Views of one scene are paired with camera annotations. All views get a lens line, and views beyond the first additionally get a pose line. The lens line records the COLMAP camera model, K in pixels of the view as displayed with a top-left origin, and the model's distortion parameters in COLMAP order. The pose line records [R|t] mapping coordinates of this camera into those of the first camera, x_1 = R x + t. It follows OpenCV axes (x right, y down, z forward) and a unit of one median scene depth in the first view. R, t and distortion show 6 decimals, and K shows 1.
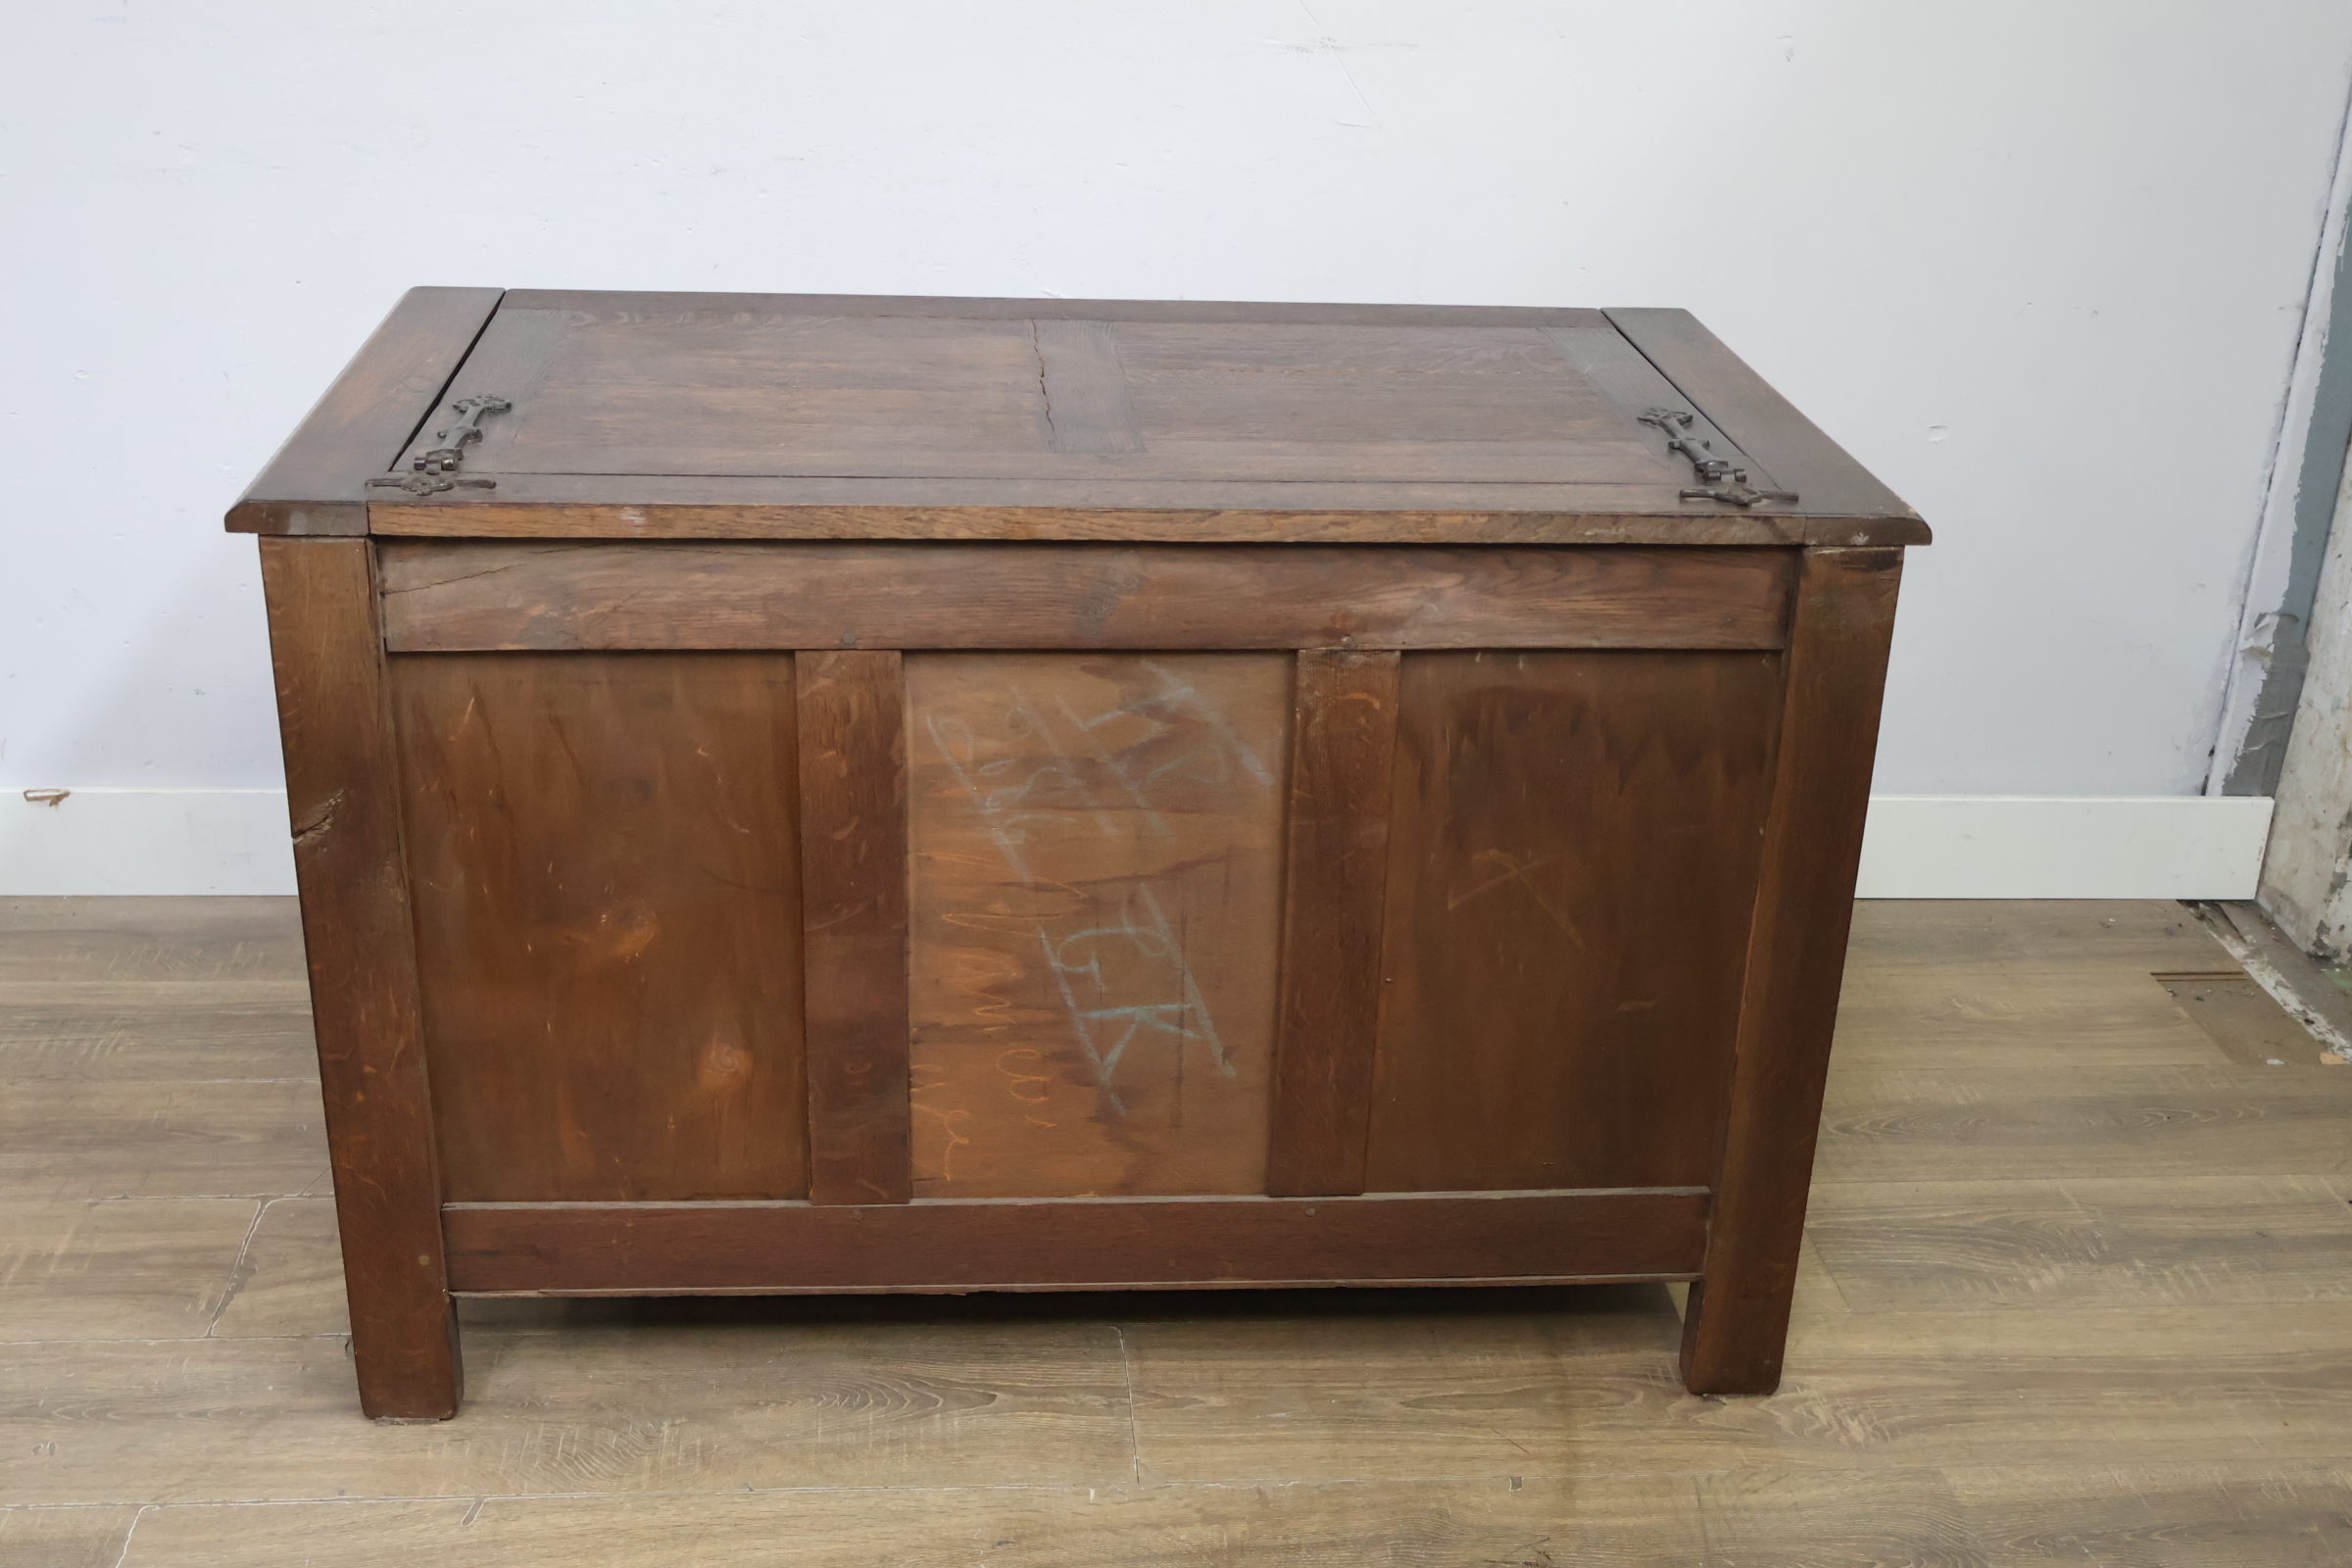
lens RADIAL K [[2596.5, 0, 1171.1], [0, 2596.5, 784.9], [0, 0, 1]] dist [-0.007953, -0.000687]
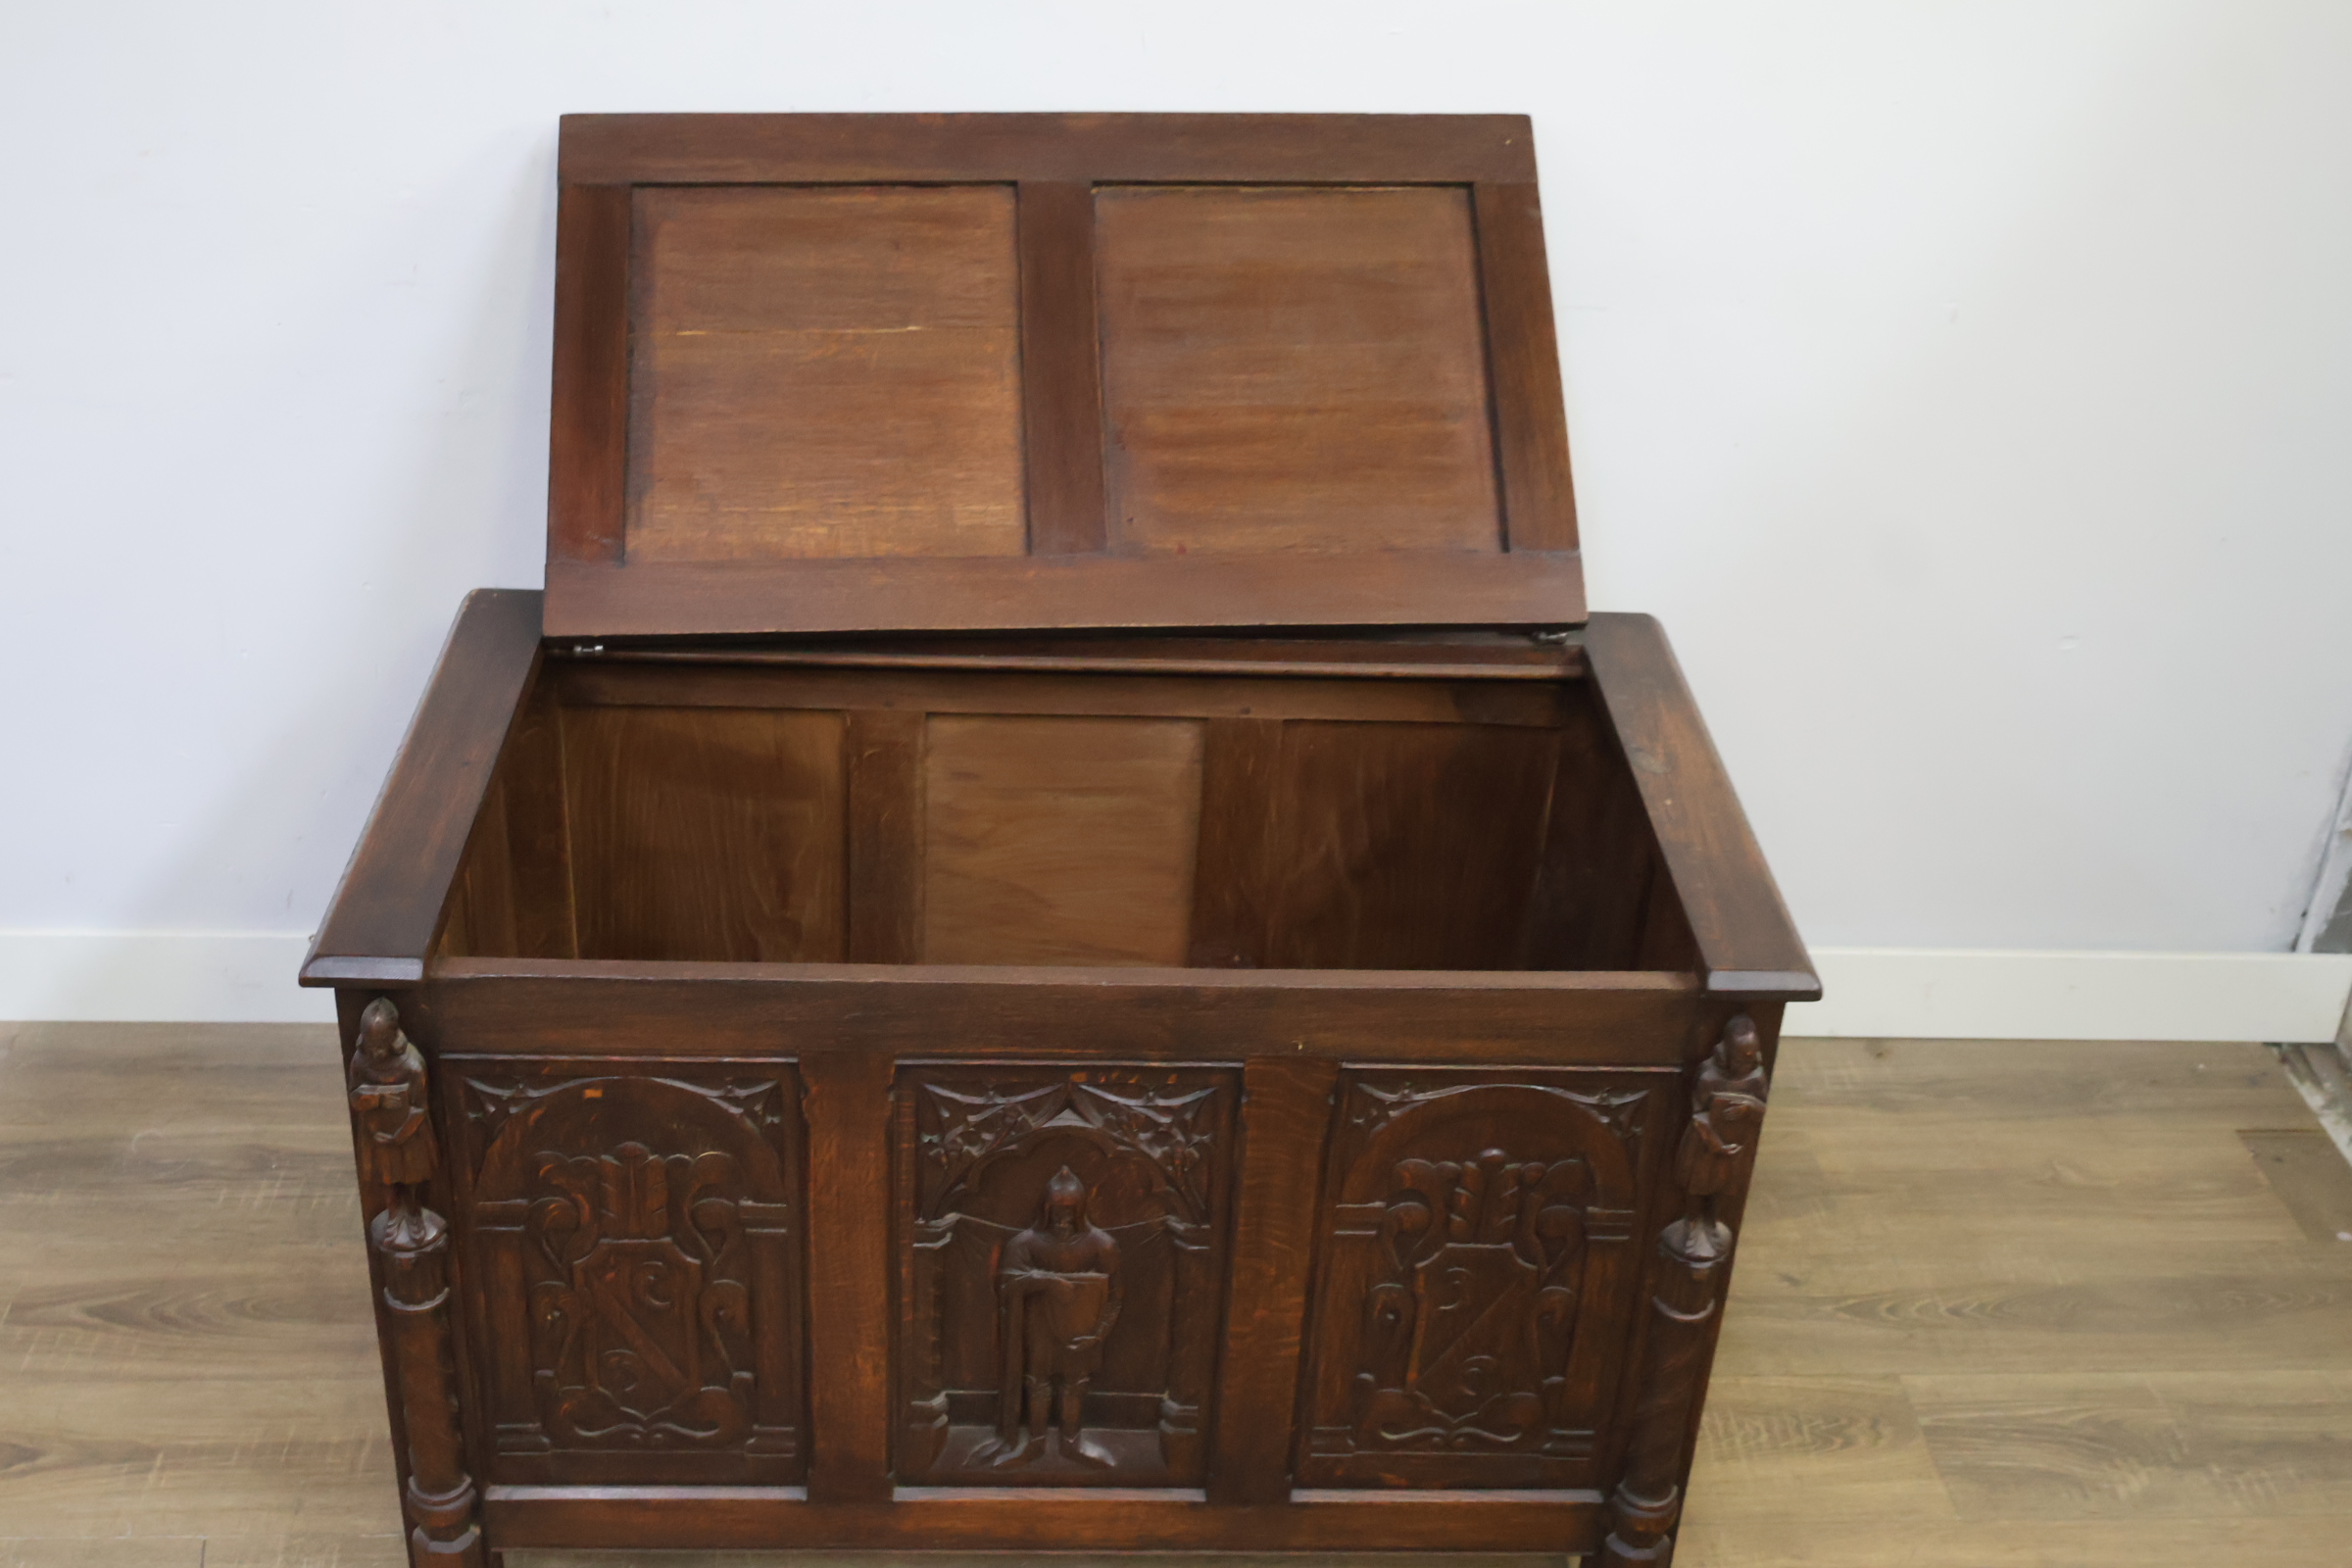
lens RADIAL K [[2603.6, 0, 1178.1], [0, 2603.6, 771.6], [0, 0, 1]] dist [0.000632, -0.025233]
pose [[0.999677, 0.020957, -0.014351, -0.076511], [-0.019241, 0.993665, 0.110722, -0.257382], [0.016581, -0.110410, 0.993748, -0.113549]]
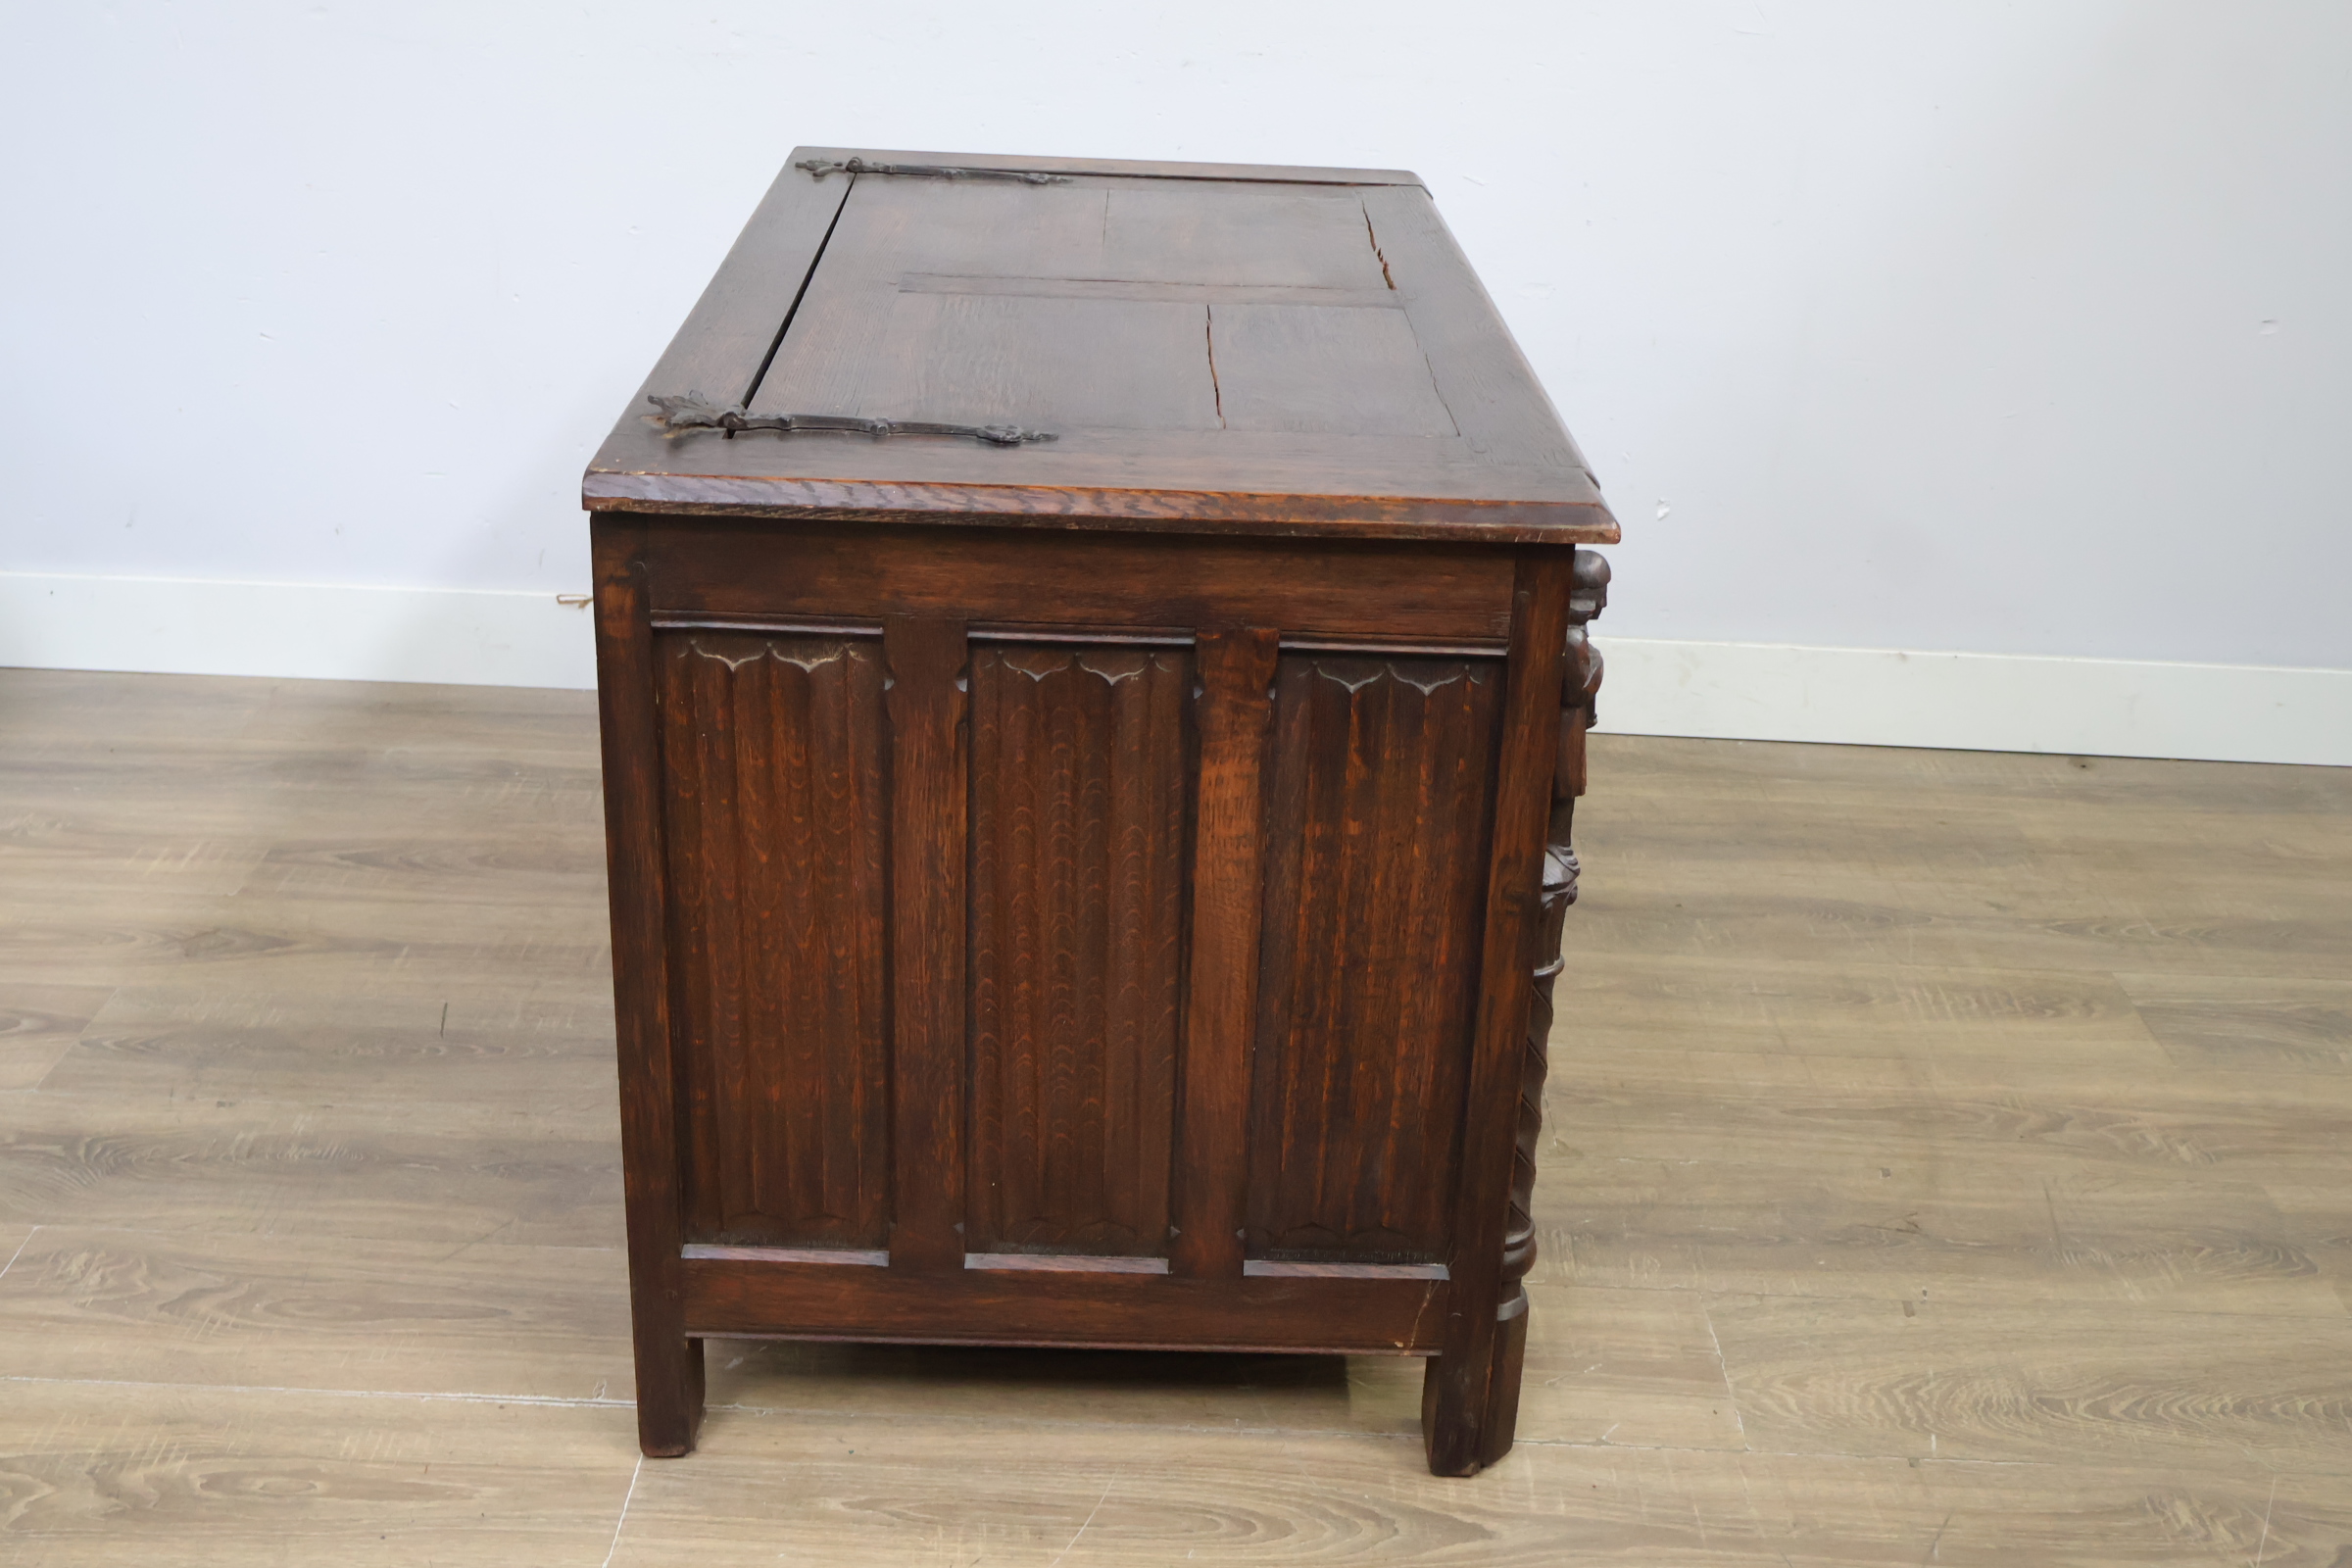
lens RADIAL K [[2600.0, 0, 1180.2], [0, 2600.0, 787.3], [0, 0, 1]] dist [-0.000640, -0.003840]
pose [[0.995947, 0.037755, -0.081637, -0.087786], [-0.038135, 0.999268, -0.003101, 0.106084], [0.081461, 0.006202, 0.996657, -0.175750]]
